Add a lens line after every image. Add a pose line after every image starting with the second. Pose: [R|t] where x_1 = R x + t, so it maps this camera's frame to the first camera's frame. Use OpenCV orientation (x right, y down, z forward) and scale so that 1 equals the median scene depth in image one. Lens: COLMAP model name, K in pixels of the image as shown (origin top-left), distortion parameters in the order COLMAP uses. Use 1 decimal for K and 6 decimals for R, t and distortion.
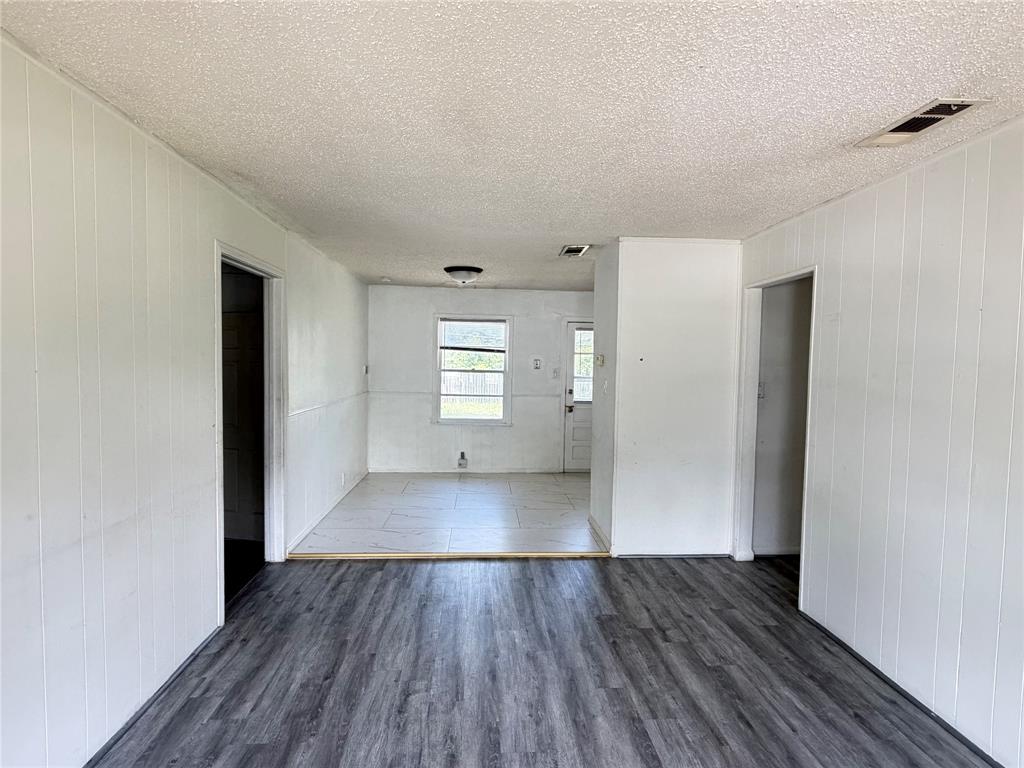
lens RADIAL K [[530.1, 0, 514.2], [0, 530.1, 390.0], [0, 0, 1]] dist [0.002996, 0.000988]
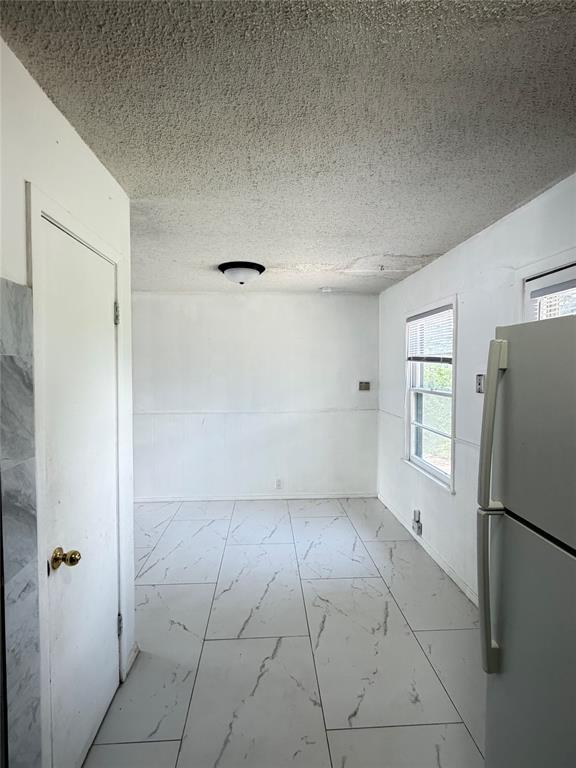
lens RADIAL K [[397.6, 0, 288.8], [0, 397.6, 384.1], [0, 0, 1]] dist [0.002996, 0.000988]
pose [[-0.012552, 0.019446, -0.999732, 0.414130], [-0.050920, 0.998501, 0.020061, -0.046842], [0.998624, 0.051158, -0.011543, 0.833013]]
